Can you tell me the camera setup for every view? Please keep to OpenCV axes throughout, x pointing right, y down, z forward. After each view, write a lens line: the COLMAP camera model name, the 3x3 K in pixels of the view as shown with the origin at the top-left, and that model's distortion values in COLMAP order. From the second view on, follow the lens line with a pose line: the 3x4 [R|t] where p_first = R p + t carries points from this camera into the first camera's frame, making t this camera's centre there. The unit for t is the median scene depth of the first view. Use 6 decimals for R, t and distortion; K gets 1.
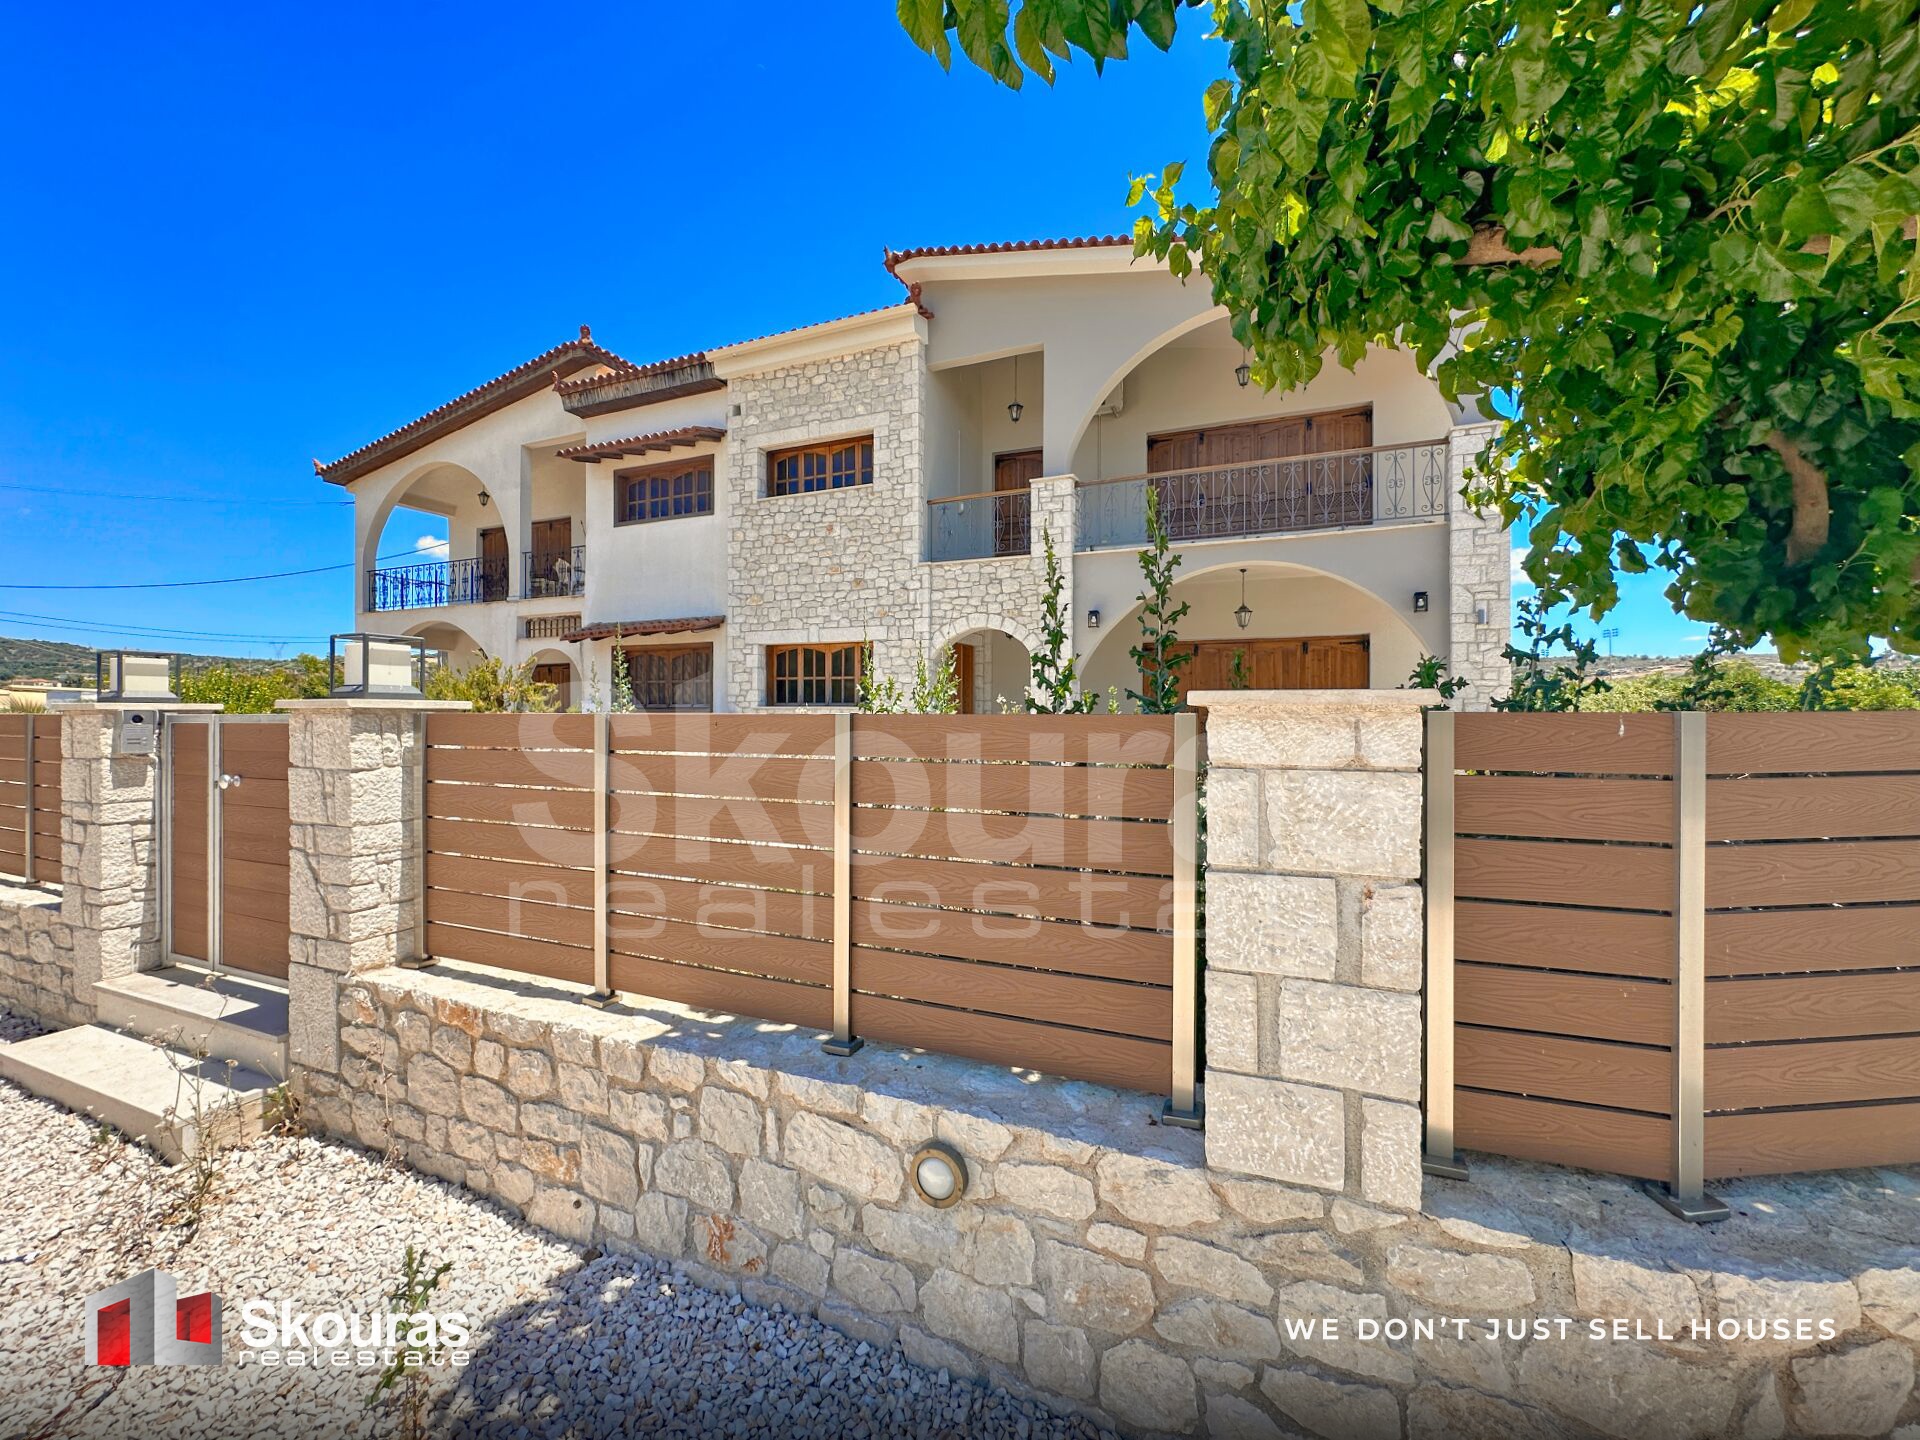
lens RADIAL K [[765.1, 0, 955.5], [0, 765.1, 719.1], [0, 0, 1]] dist [-0.003716, 0.000982]
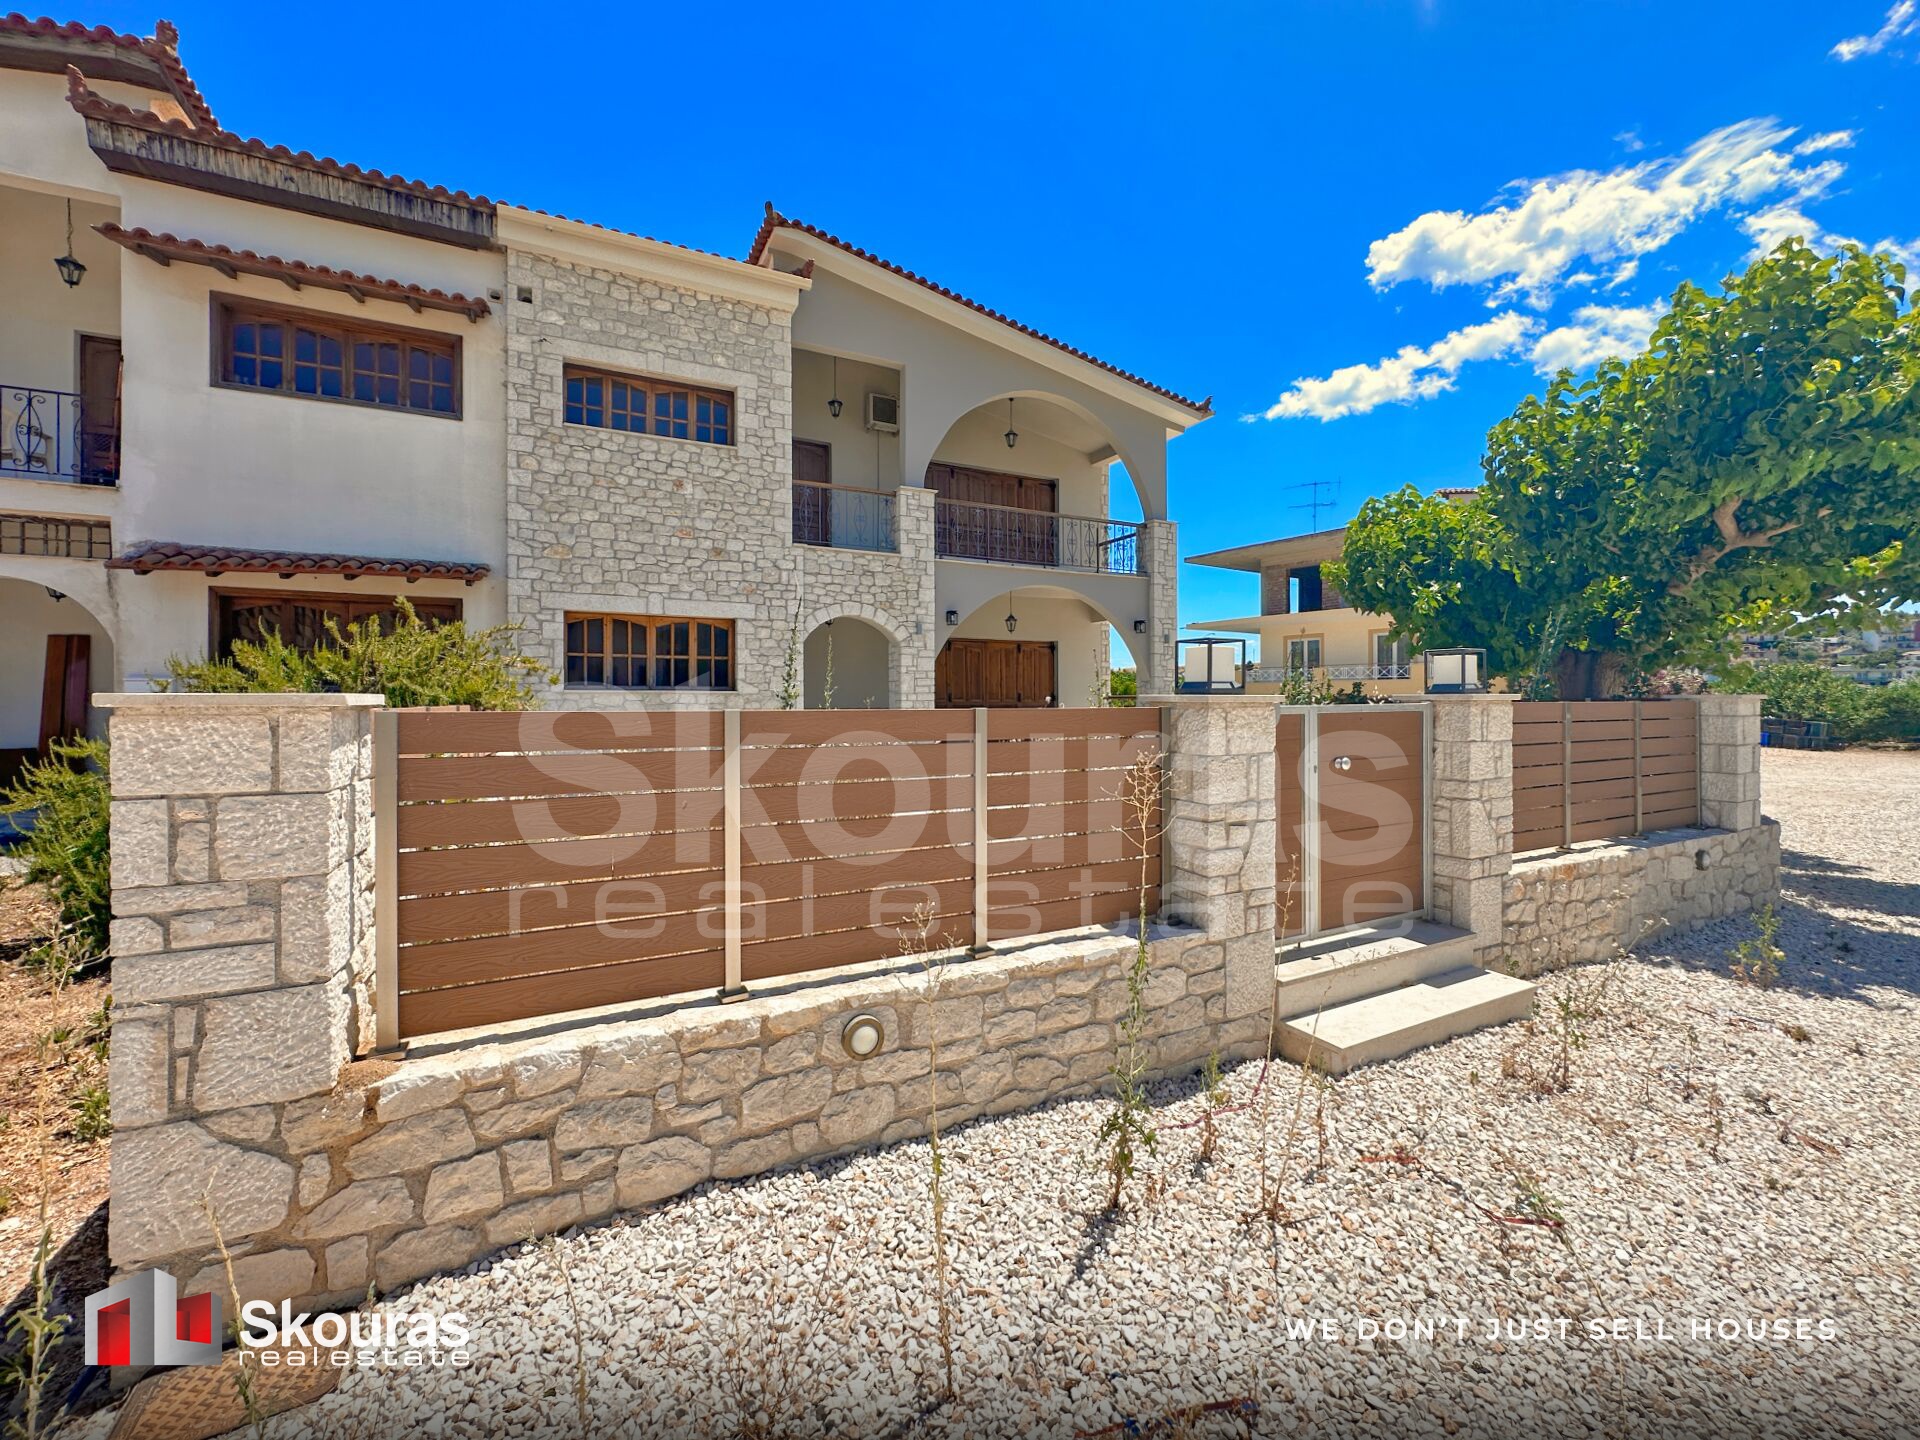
lens RADIAL K [[765.1, 0, 968.9], [0, 765.1, 701.9], [0, 0, 1]] dist [-0.003716, 0.000982]
pose [[0.642147, -0.006154, 0.766557, -0.615497], [0.005196, 0.999980, 0.003675, -0.004914], [-0.766564, 0.001623, 0.642165, 0.194936]]
